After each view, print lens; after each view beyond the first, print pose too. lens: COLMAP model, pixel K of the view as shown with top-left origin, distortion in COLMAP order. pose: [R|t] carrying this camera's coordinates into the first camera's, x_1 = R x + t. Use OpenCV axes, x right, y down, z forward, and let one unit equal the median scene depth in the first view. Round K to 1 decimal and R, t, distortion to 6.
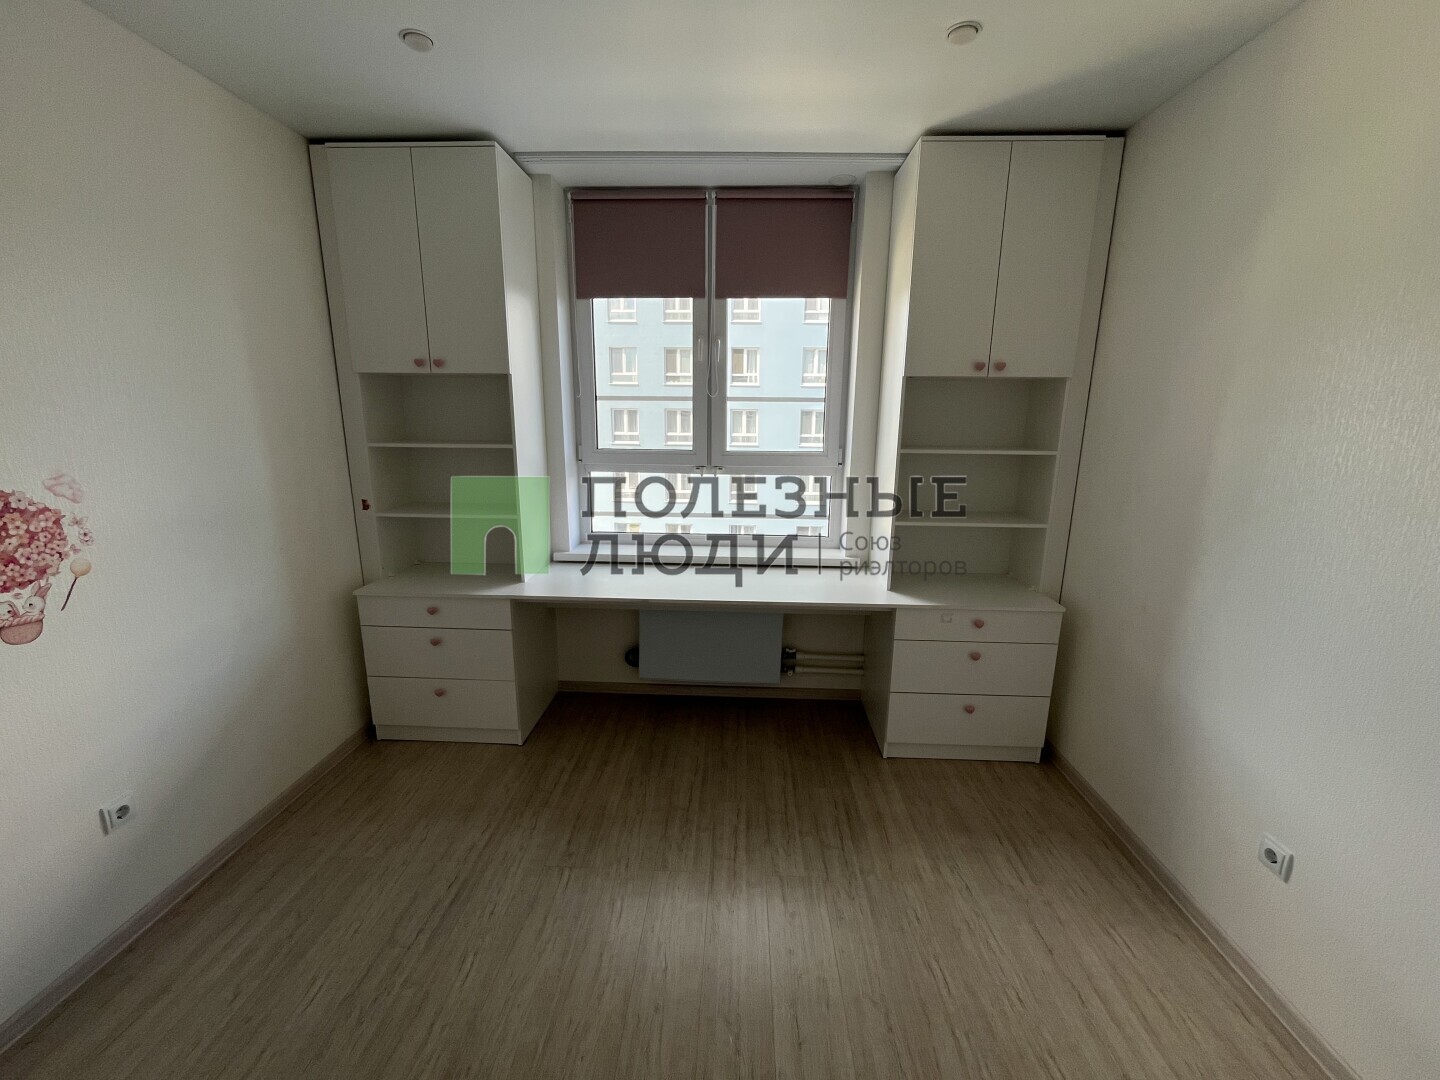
lens RADIAL K [[587.8, 0, 716.9], [0, 587.8, 541.6], [0, 0, 1]] dist [-0.001844, -0.001460]
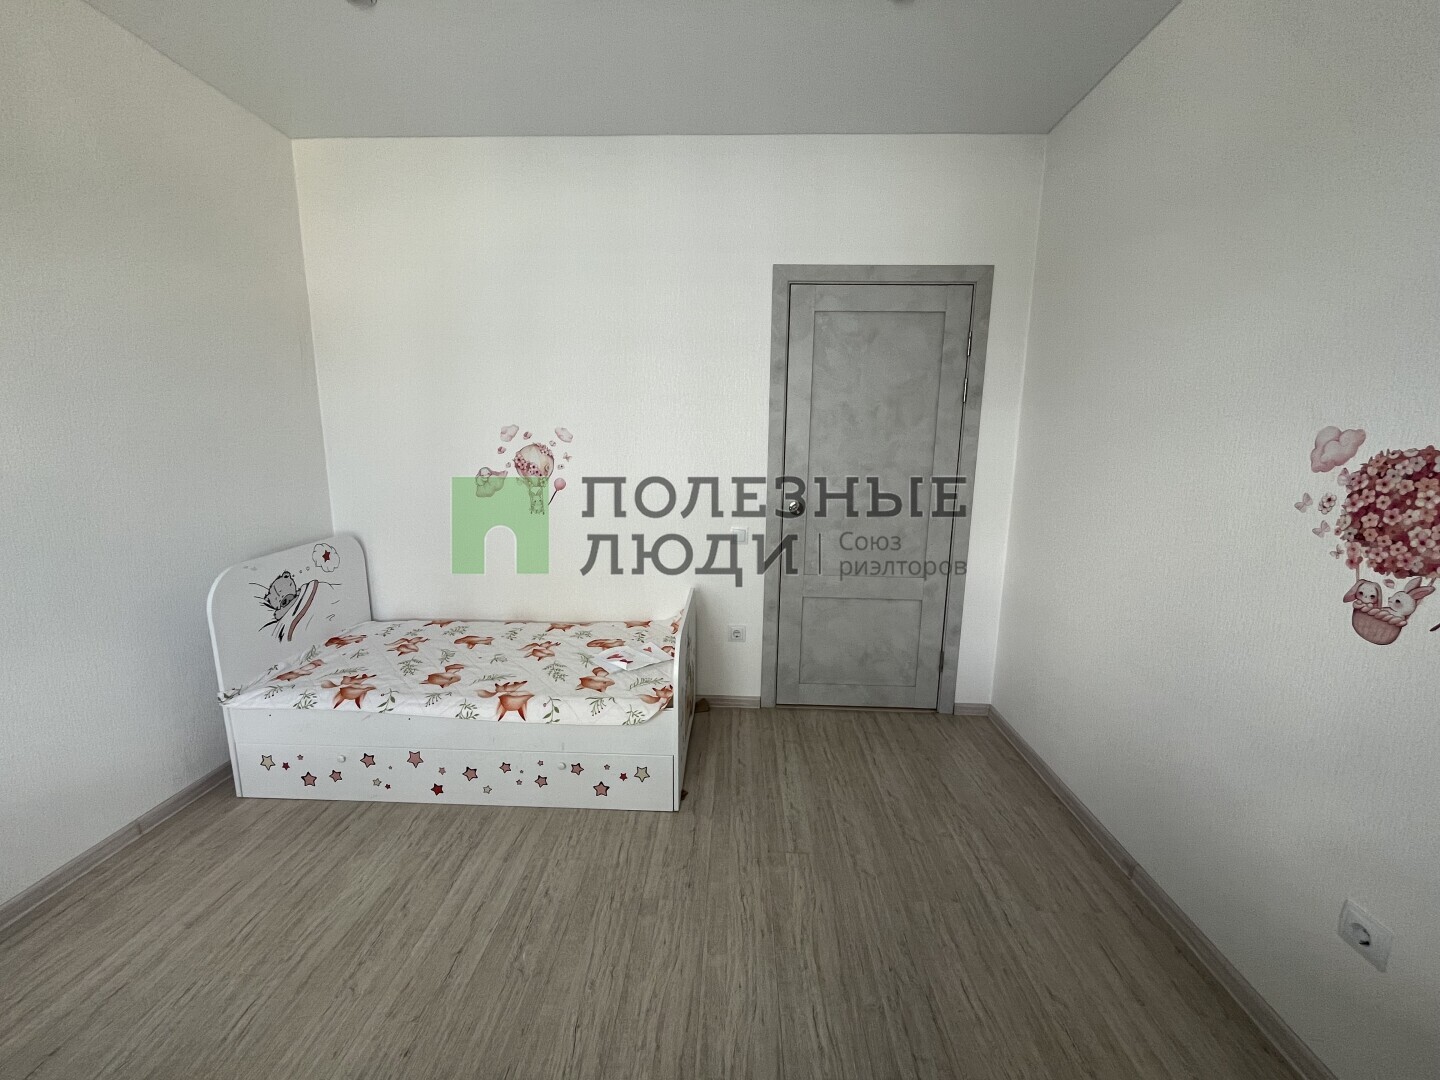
lens RADIAL K [[587.8, 0, 721.1], [0, 587.8, 541.2], [0, 0, 1]] dist [-0.001844, -0.001460]
pose [[-0.999766, -0.018503, -0.011172, -0.181339], [-0.021396, 0.920487, 0.390187, -0.144416], [0.003064, 0.390335, -0.920668, 1.010937]]
